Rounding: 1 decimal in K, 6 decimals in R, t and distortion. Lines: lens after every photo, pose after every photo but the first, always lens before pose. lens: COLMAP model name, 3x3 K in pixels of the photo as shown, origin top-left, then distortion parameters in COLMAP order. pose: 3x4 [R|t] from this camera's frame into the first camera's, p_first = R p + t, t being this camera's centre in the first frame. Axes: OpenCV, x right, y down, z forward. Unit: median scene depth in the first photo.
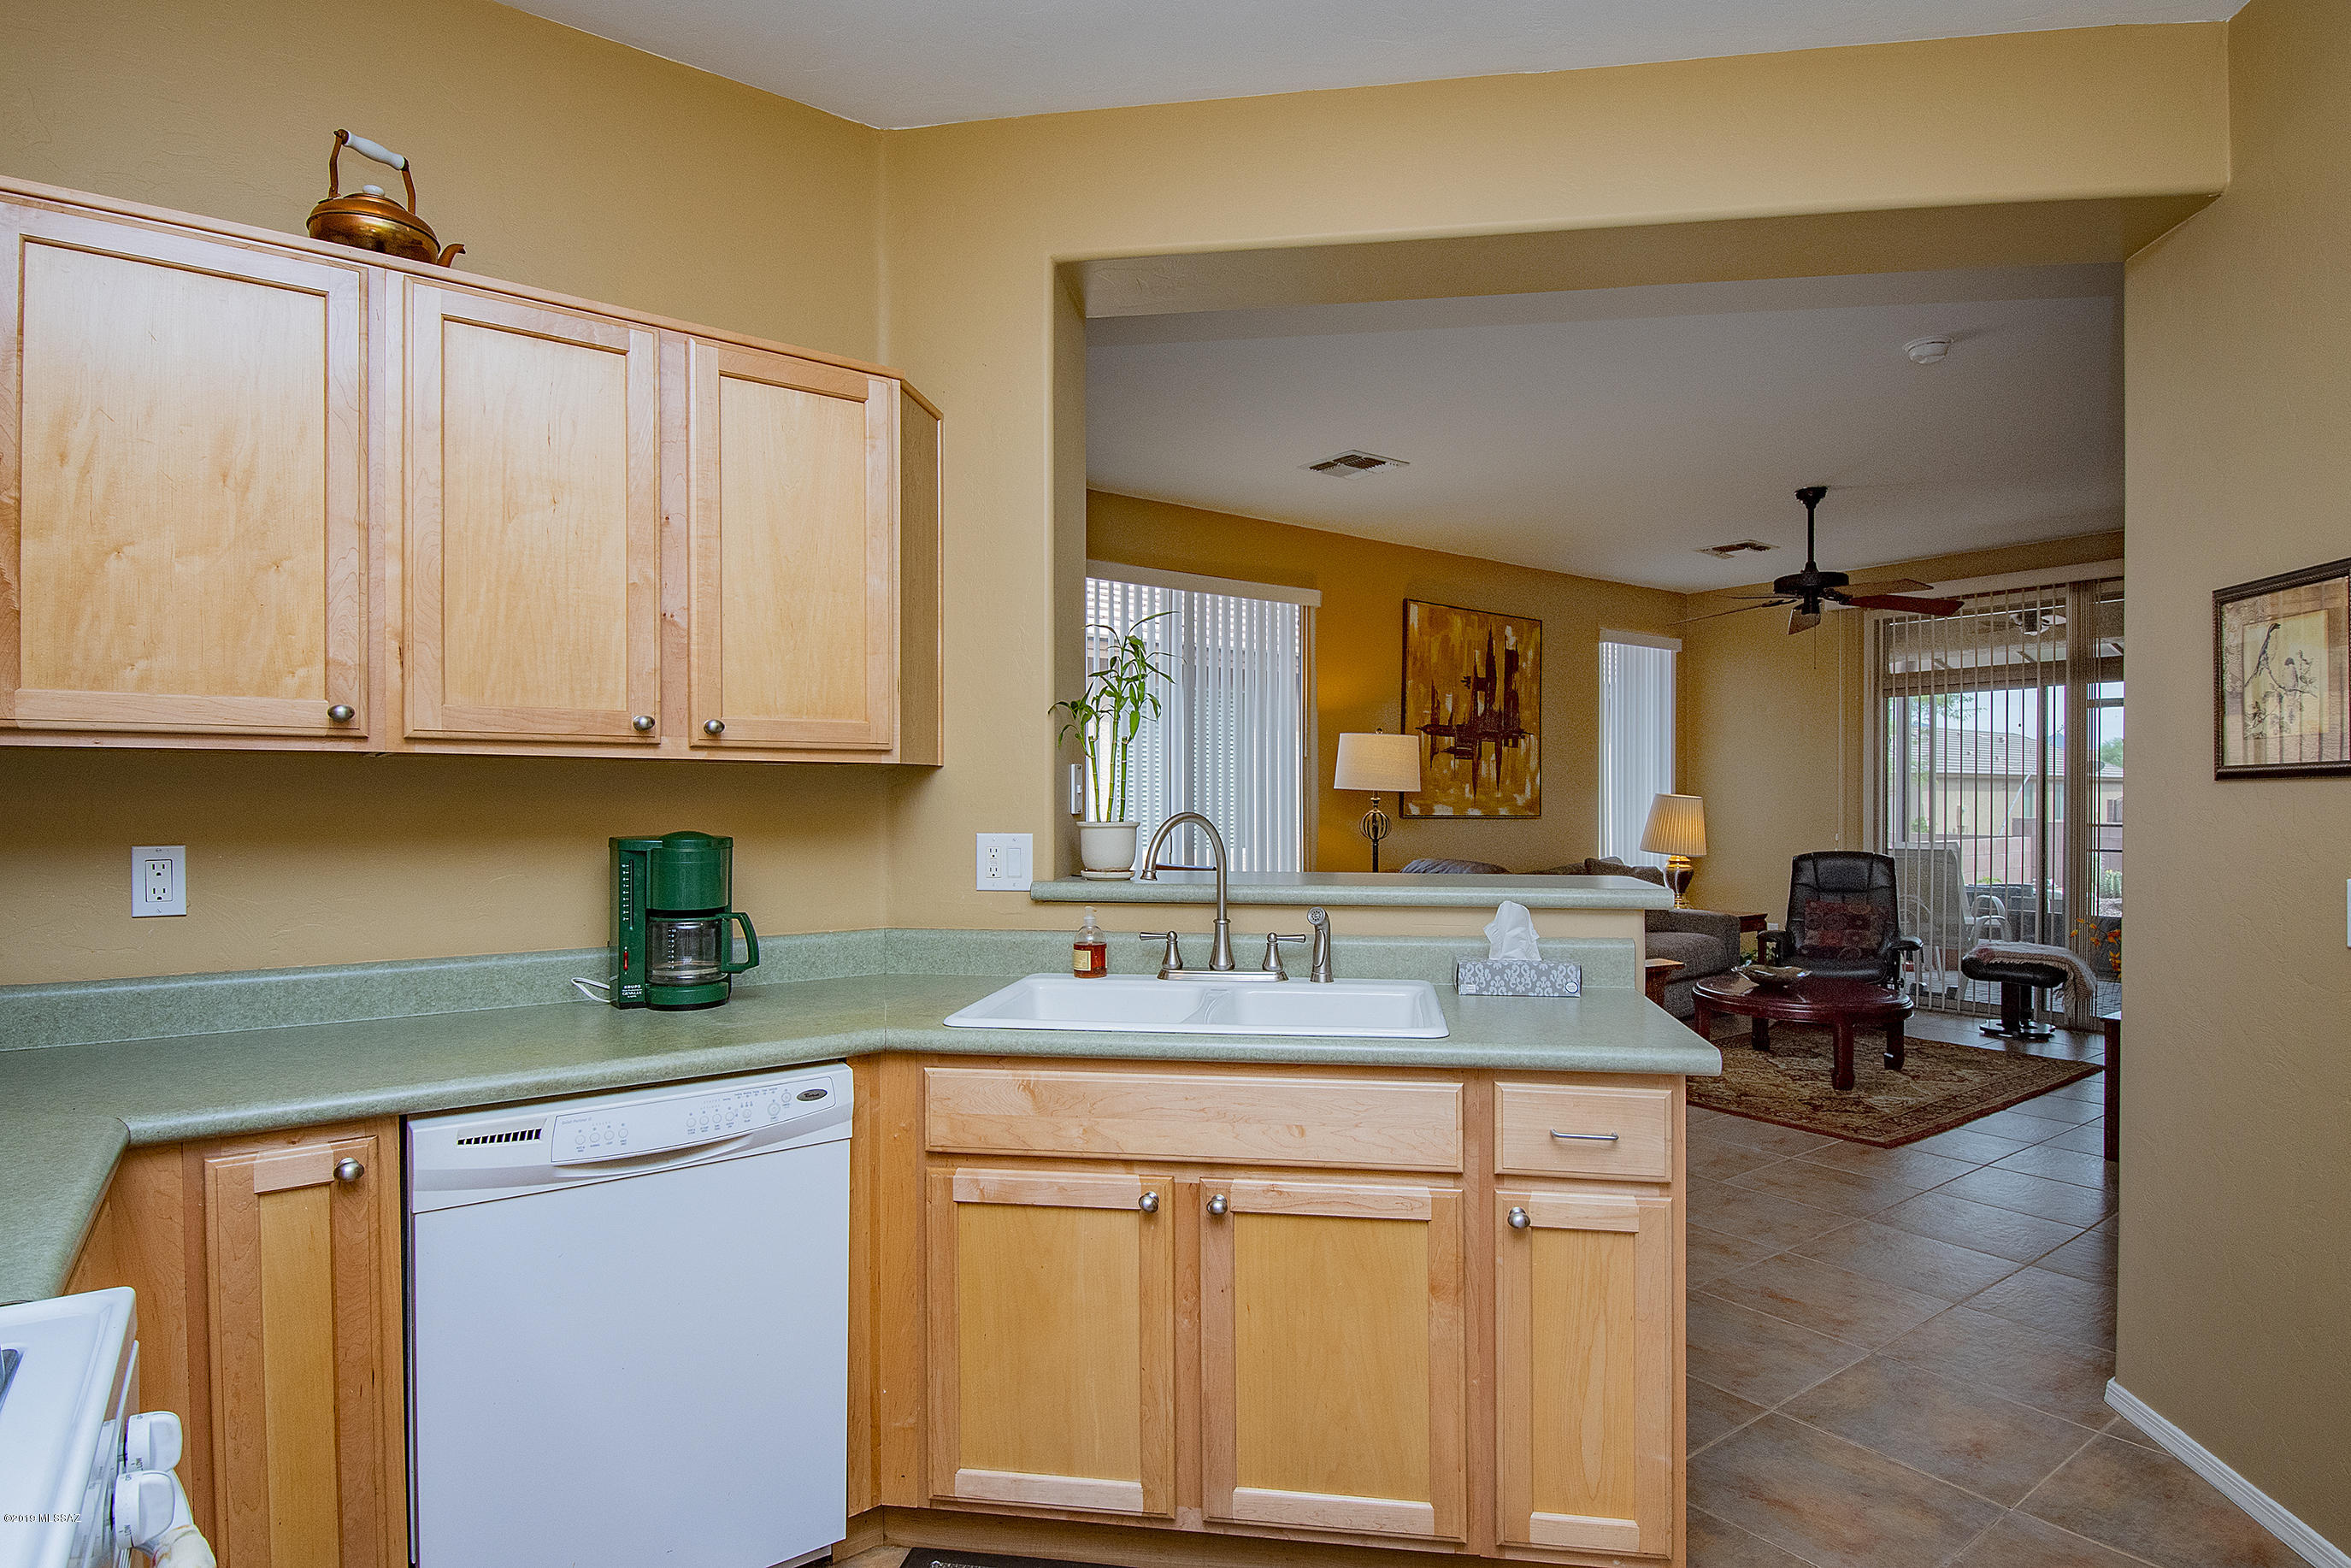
lens RADIAL K [[1230.4, 0, 1179.9], [0, 1230.4, 805.8], [0, 0, 1]] dist [-0.004531, -0.001397]
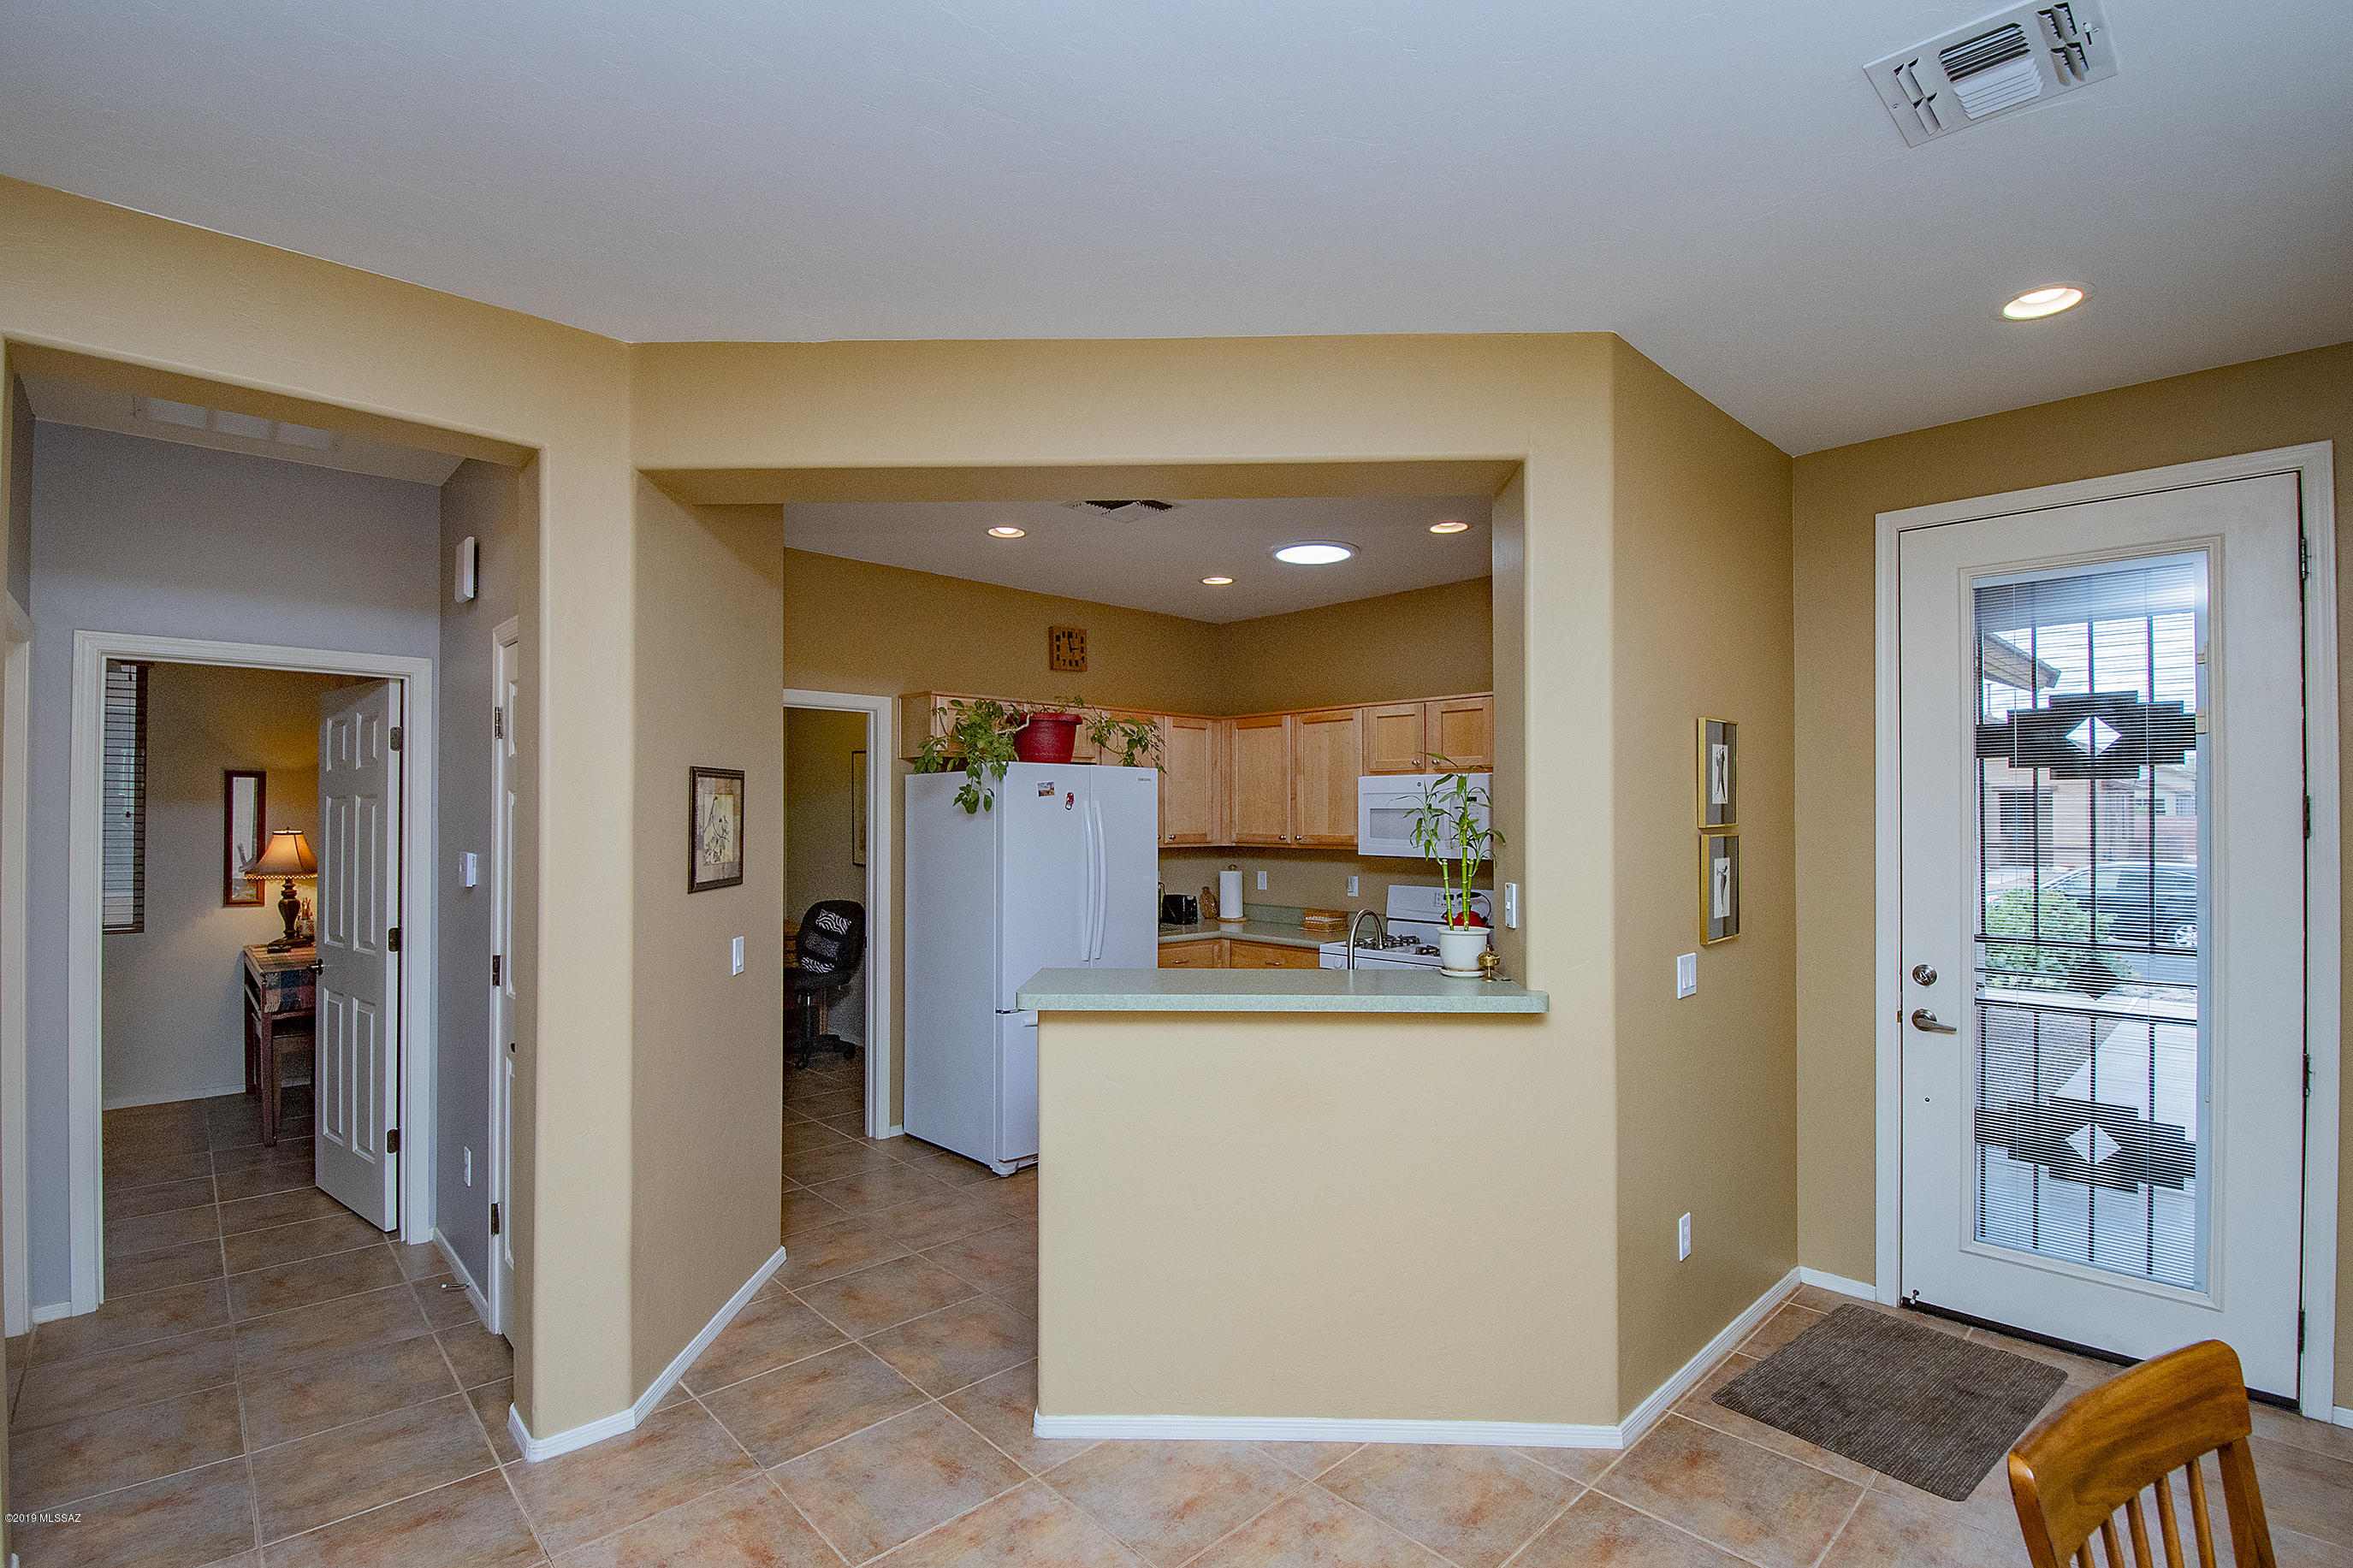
lens RADIAL K [[1062.1, 0, 1177.7], [0, 1062.1, 795.1], [0, 0, 1]] dist [0.013959, -0.023560]
pose [[-0.992889, 0.001278, -0.119041, 0.132582], [0.002899, 0.999905, -0.013442, -0.039482], [0.119012, -0.013692, -0.992798, 0.771109]]
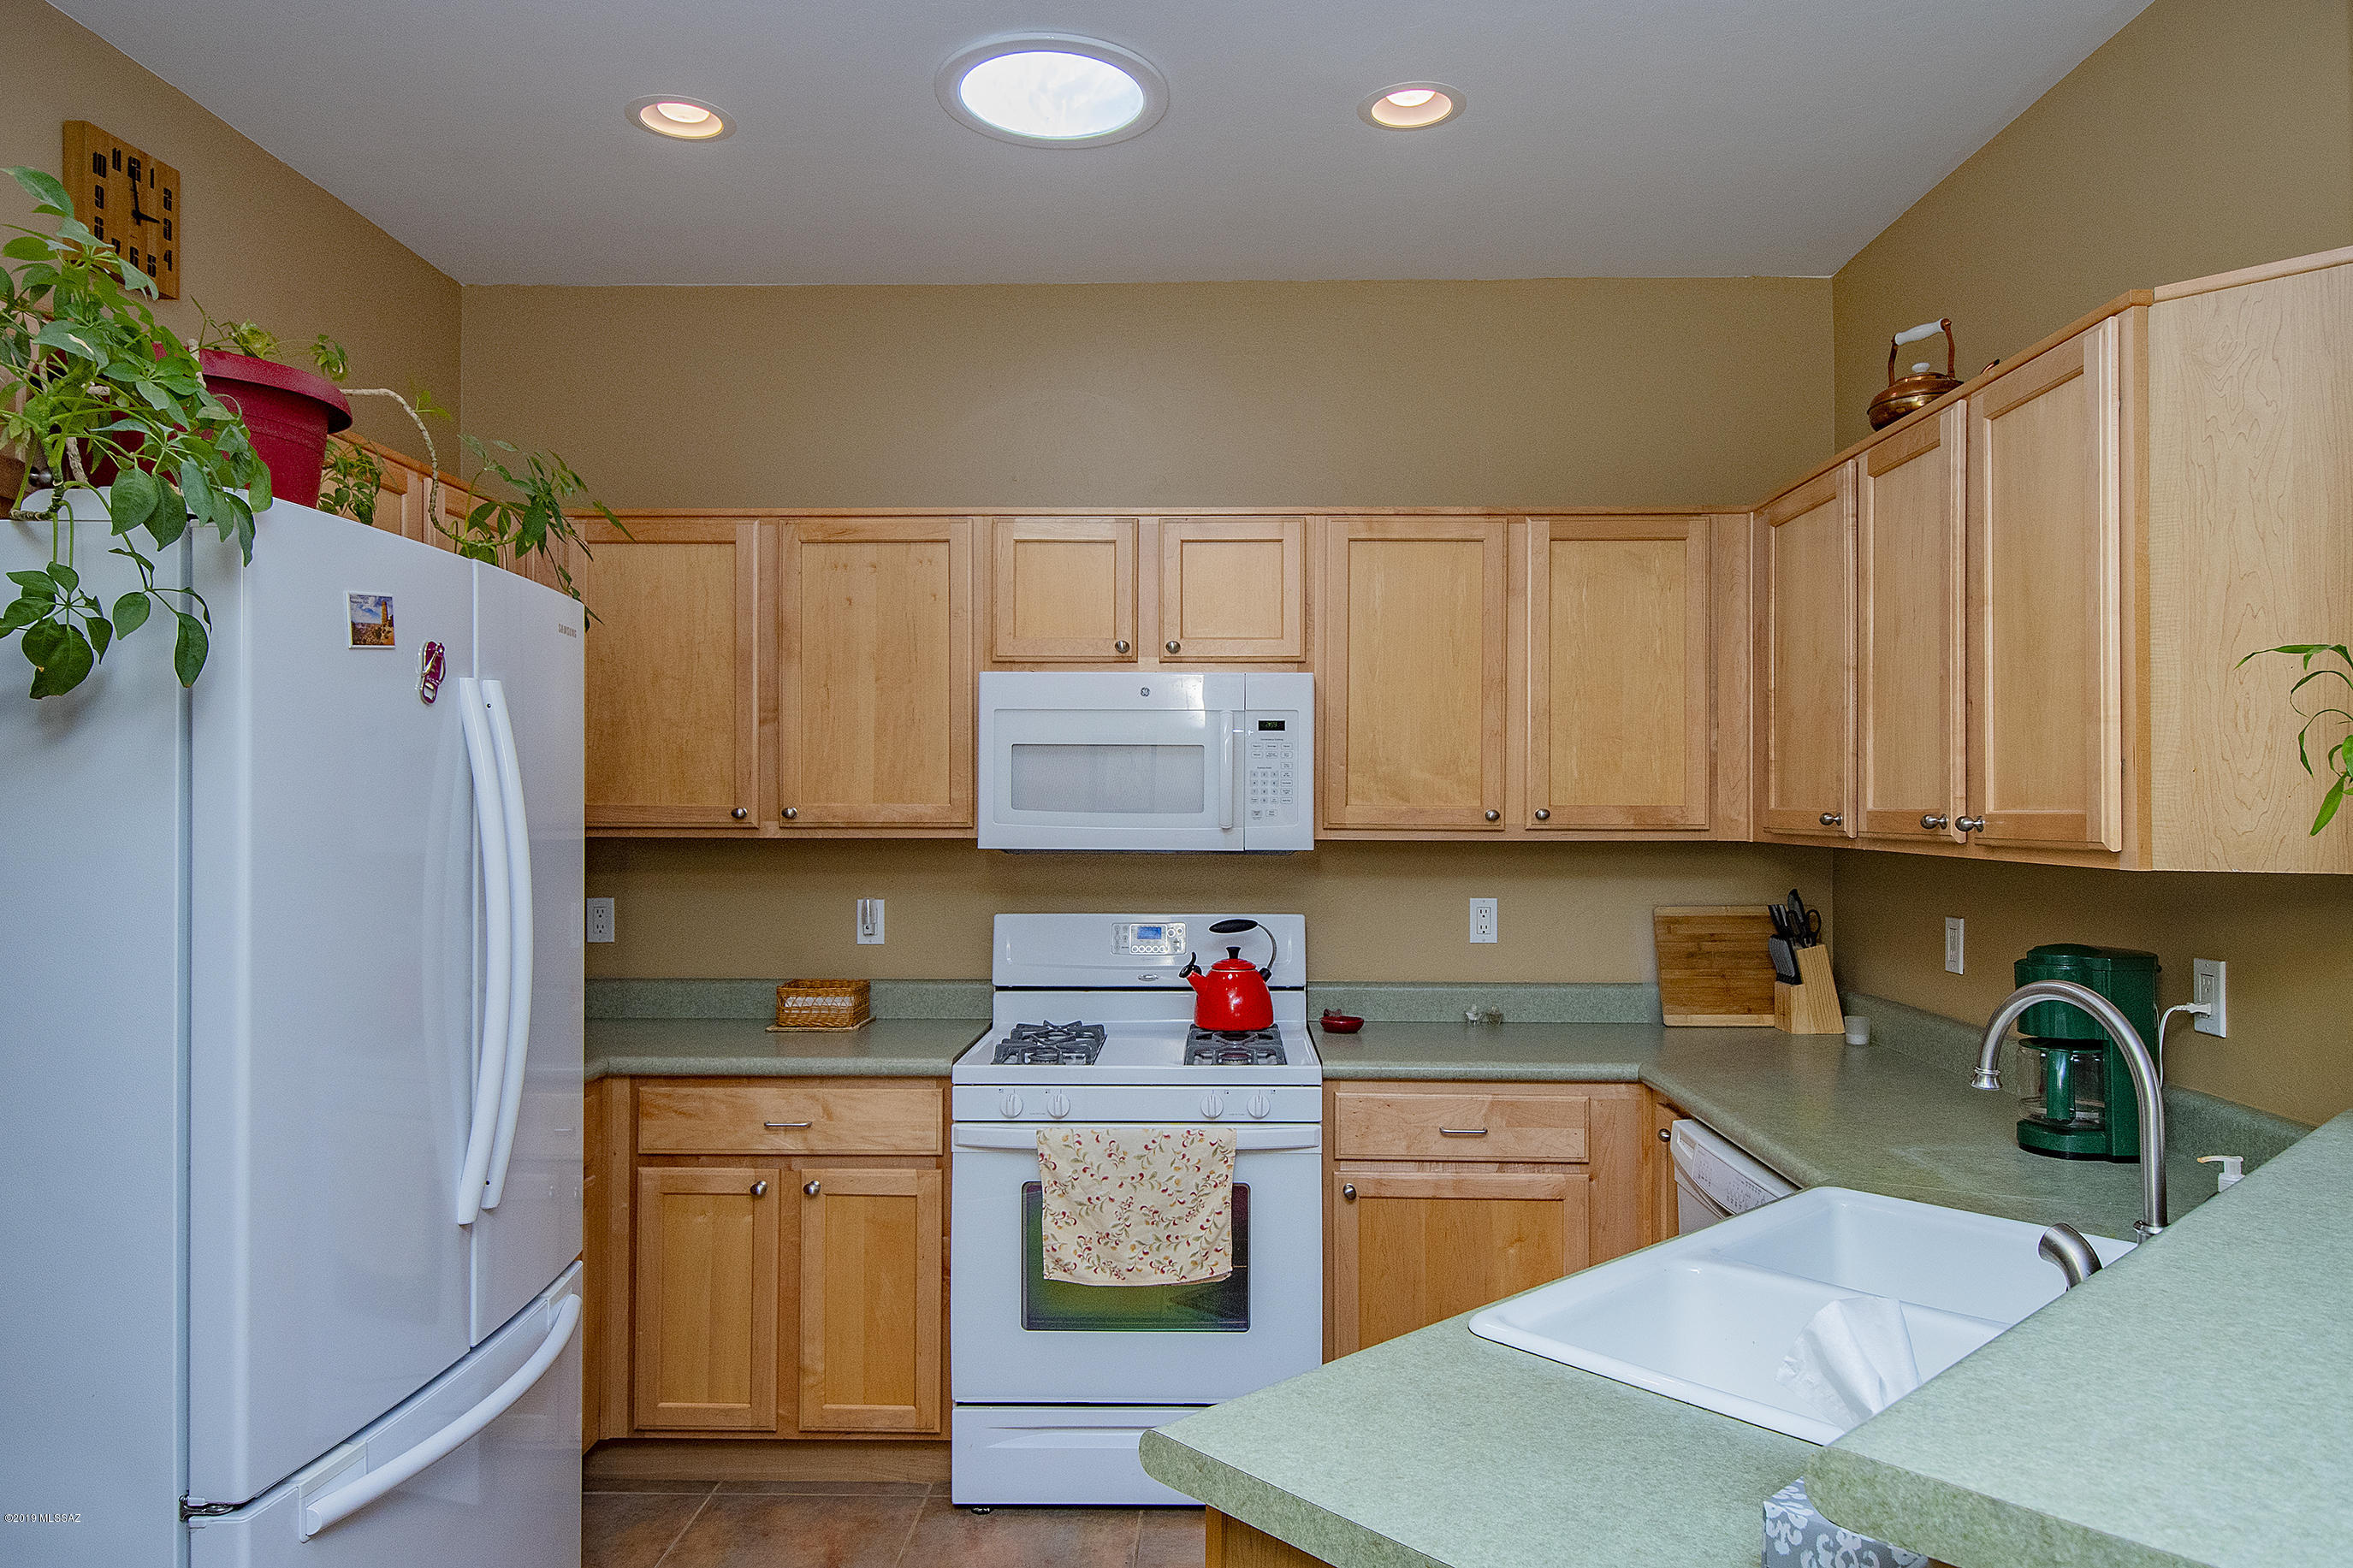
lens RADIAL K [[1514.6, 0, 1179.2], [0, 1514.6, 782.9], [0, 0, 1]] dist [0.001002, -0.000139]
pose [[-0.610129, -0.007843, -0.792263, 0.252751], [-0.002085, 0.999963, -0.008294, -0.023458], [0.792299, -0.003409, -0.610124, 0.369685]]
